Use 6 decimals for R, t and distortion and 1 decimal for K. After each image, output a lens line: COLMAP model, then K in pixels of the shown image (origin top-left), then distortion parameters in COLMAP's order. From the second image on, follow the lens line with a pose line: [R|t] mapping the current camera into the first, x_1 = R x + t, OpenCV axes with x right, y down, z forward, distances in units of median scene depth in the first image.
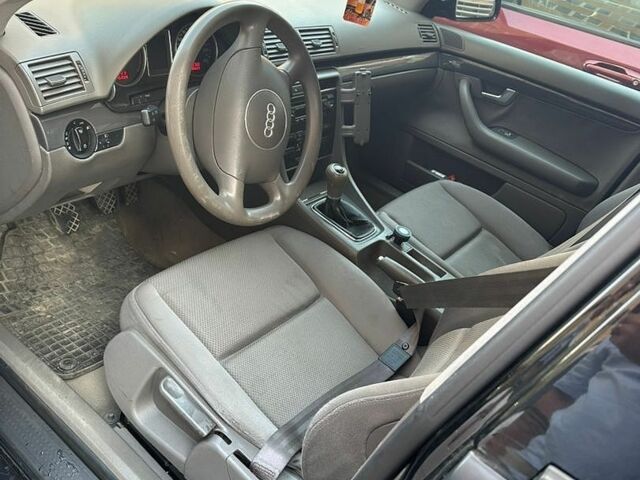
lens RADIAL K [[542.7, 0, 320.0], [0, 542.7, 240.0], [0, 0, 1]] dist [0.150188, -0.294392]
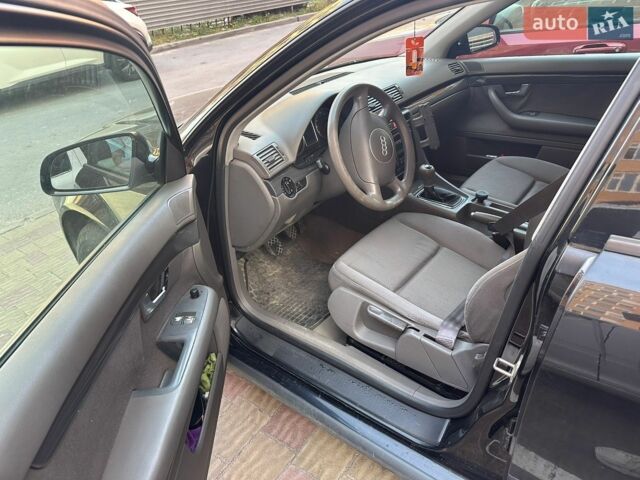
lens RADIAL K [[397.3, 0, 320.0], [0, 397.3, 240.0], [0, 0, 1]] dist [0.000630, -0.001495]
pose [[0.938596, -0.276788, -0.205975, -0.092863], [0.267129, 0.960824, -0.073886, 0.085092], [0.218356, 0.014327, 0.975764, -0.194239]]
